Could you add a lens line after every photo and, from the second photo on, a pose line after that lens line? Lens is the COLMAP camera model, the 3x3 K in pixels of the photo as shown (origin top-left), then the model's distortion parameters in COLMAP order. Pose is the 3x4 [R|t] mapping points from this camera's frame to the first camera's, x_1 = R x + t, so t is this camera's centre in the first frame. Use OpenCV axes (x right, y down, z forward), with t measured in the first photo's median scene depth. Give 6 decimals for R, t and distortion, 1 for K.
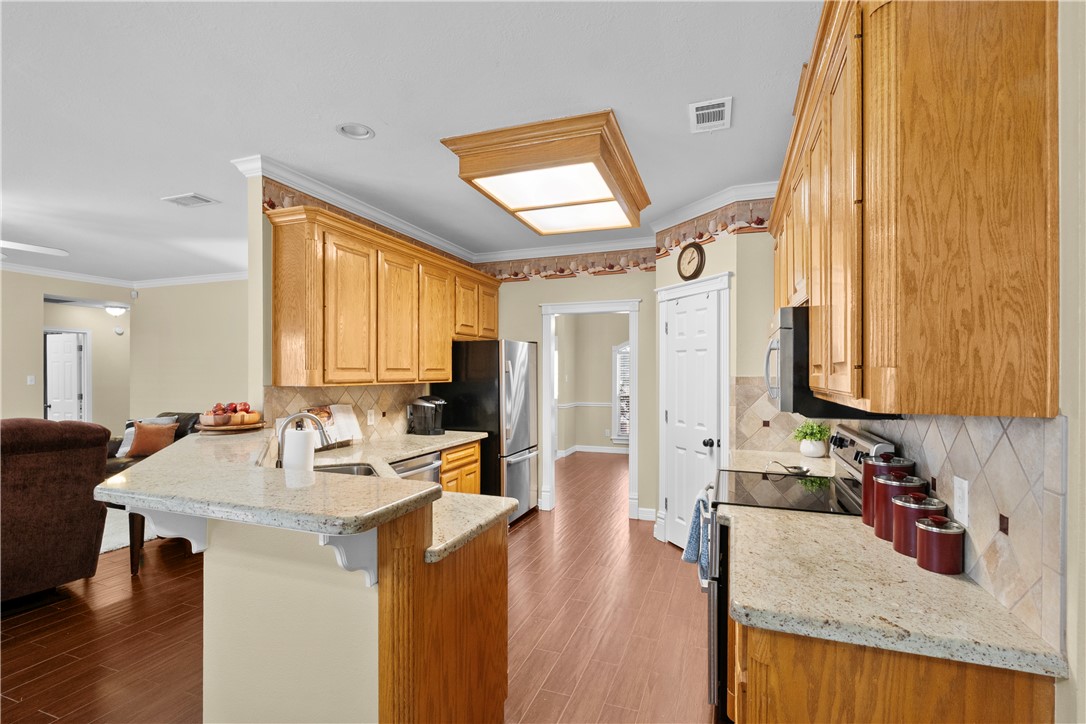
lens RADIAL K [[502.8, 0, 548.0], [0, 502.8, 371.9], [0, 0, 1]] dist [-0.004828, 0.000740]
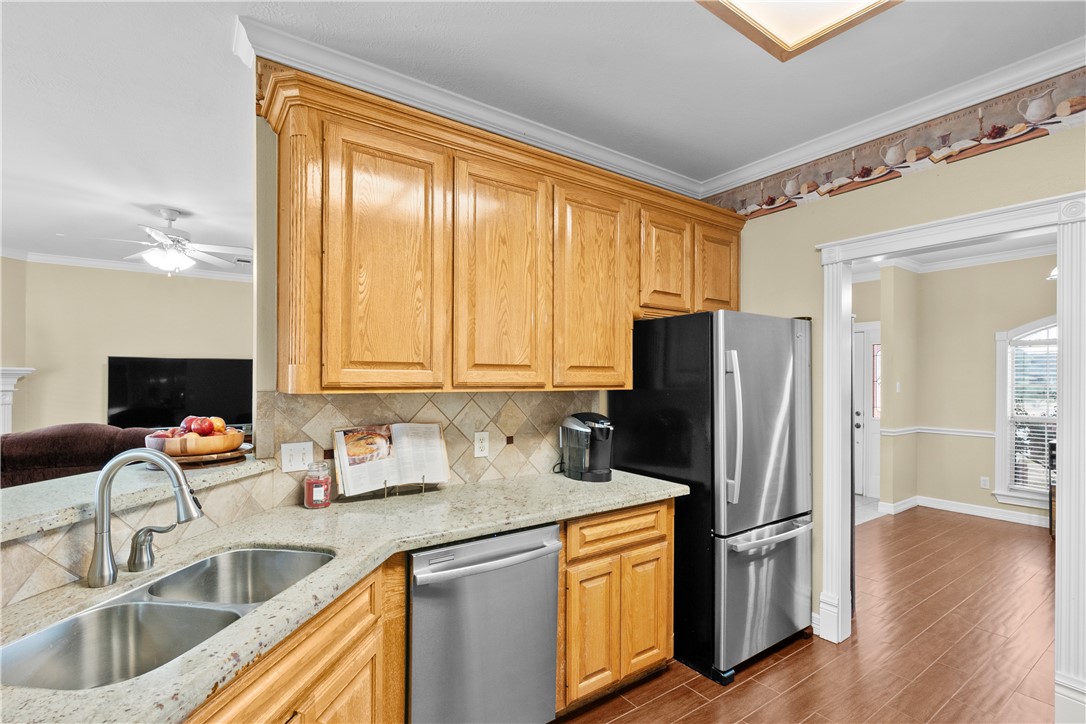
lens RADIAL K [[502.8, 0, 535.5], [0, 502.8, 374.4], [0, 0, 1]] dist [-0.004828, 0.000740]
pose [[0.819114, -0.001199, -0.573629, 0.052021], [-0.003665, 0.999966, -0.007323, 0.007203], [0.573619, 0.008101, 0.819083, 0.470123]]
